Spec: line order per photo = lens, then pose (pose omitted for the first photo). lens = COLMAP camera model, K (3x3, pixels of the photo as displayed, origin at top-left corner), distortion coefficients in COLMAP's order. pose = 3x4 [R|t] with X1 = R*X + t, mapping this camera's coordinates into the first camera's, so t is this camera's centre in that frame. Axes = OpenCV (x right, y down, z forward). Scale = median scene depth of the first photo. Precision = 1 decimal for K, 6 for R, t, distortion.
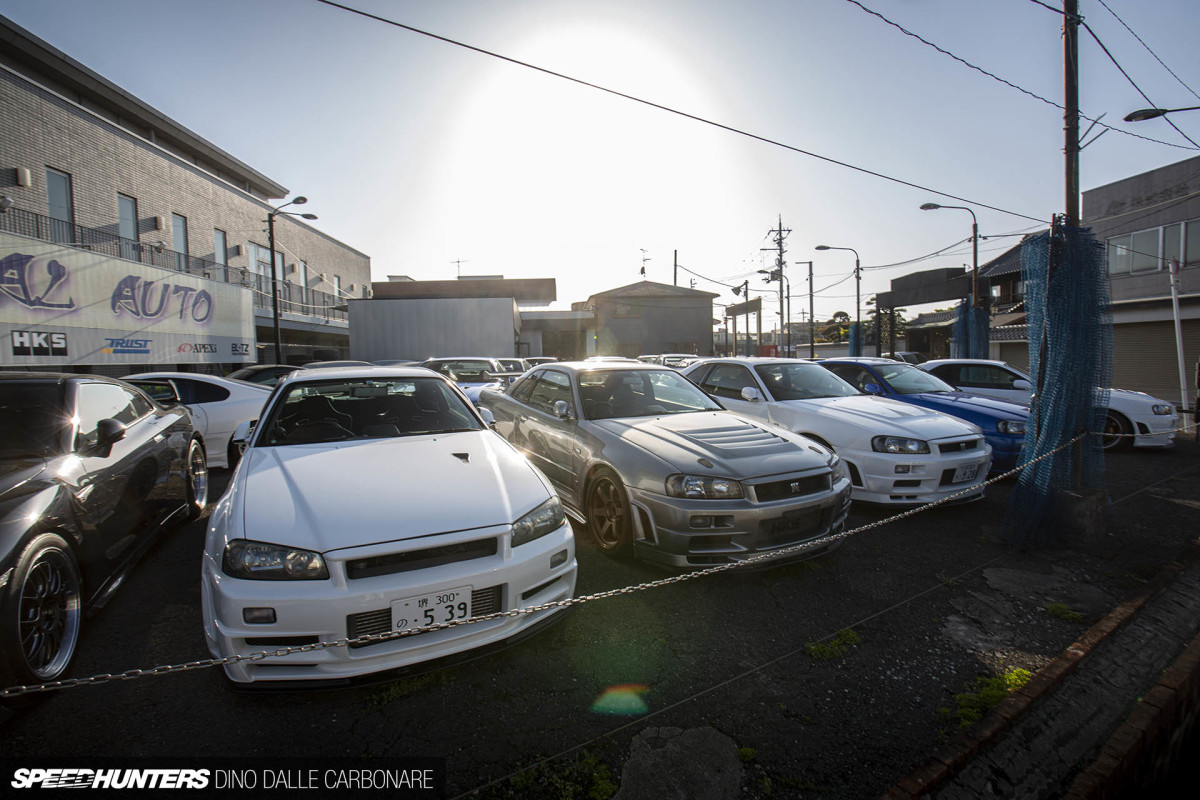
lens RADIAL K [[552.5, 0, 603.9], [0, 552.5, 395.6], [0, 0, 1]] dist [-0.058259, 0.019124]
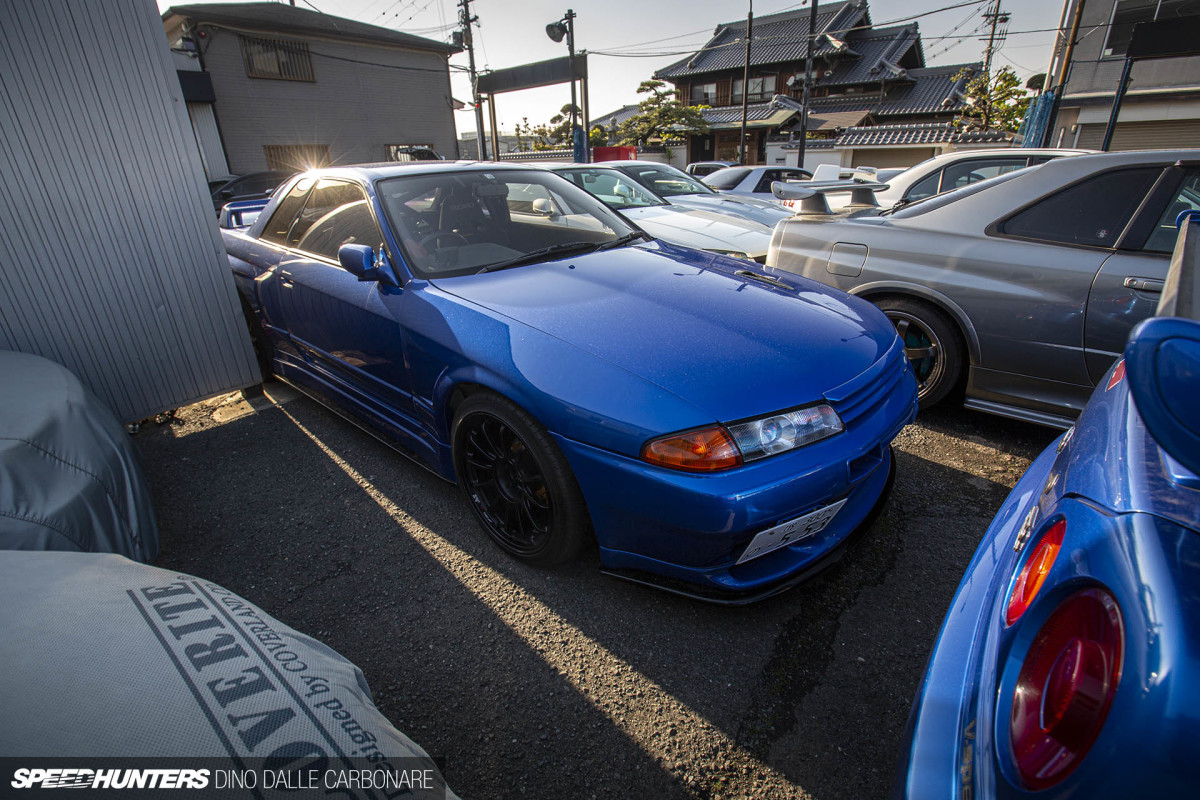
lens RADIAL K [[552.5, 0, 603.9], [0, 552.5, 395.6], [0, 0, 1]] dist [-0.058259, 0.019124]
pose [[0.724620, -0.269049, 0.634459, -0.106218], [0.060758, 0.941998, 0.330072, -0.032266], [-0.686465, -0.200628, 0.698938, 0.476043]]
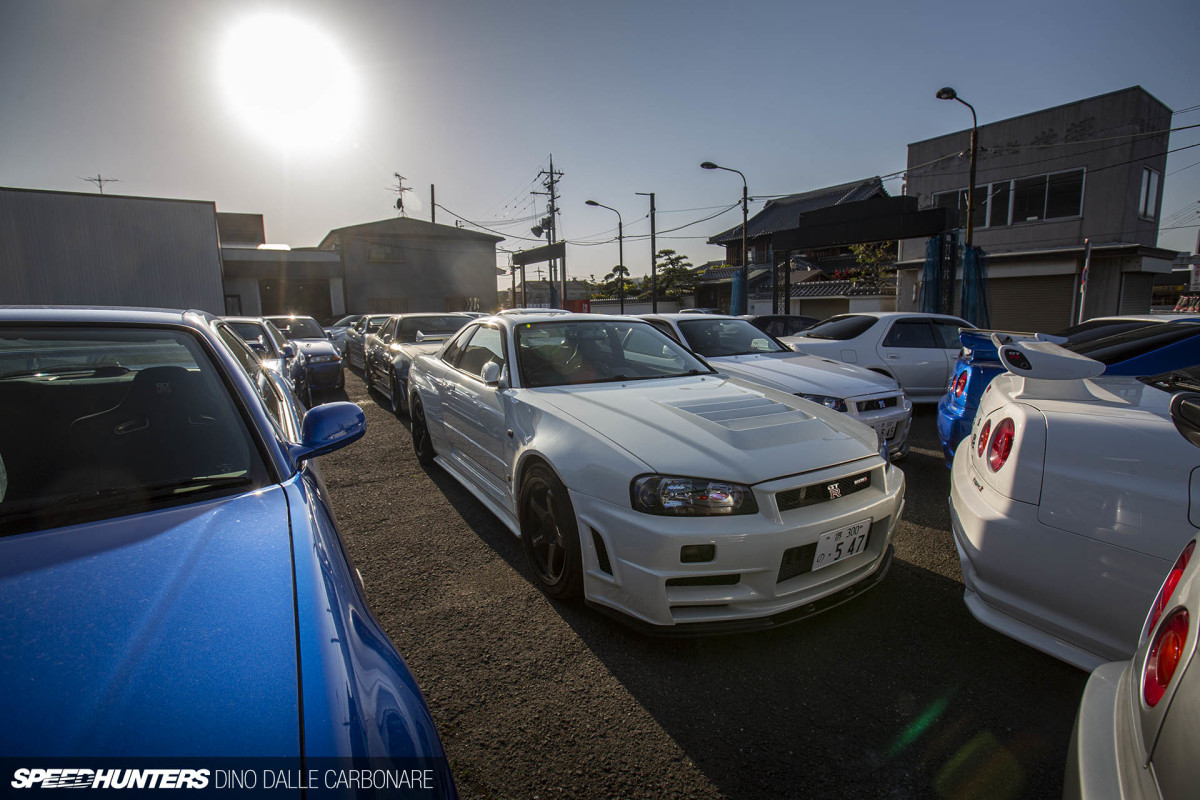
lens RADIAL K [[552.5, 0, 603.9], [0, 552.5, 395.6], [0, 0, 1]] dist [-0.058259, 0.019124]
pose [[0.889953, -0.067475, 0.451032, -0.041311], [0.033690, 0.996019, 0.082530, -0.012290], [-0.454805, -0.058253, 0.888684, 0.190674]]
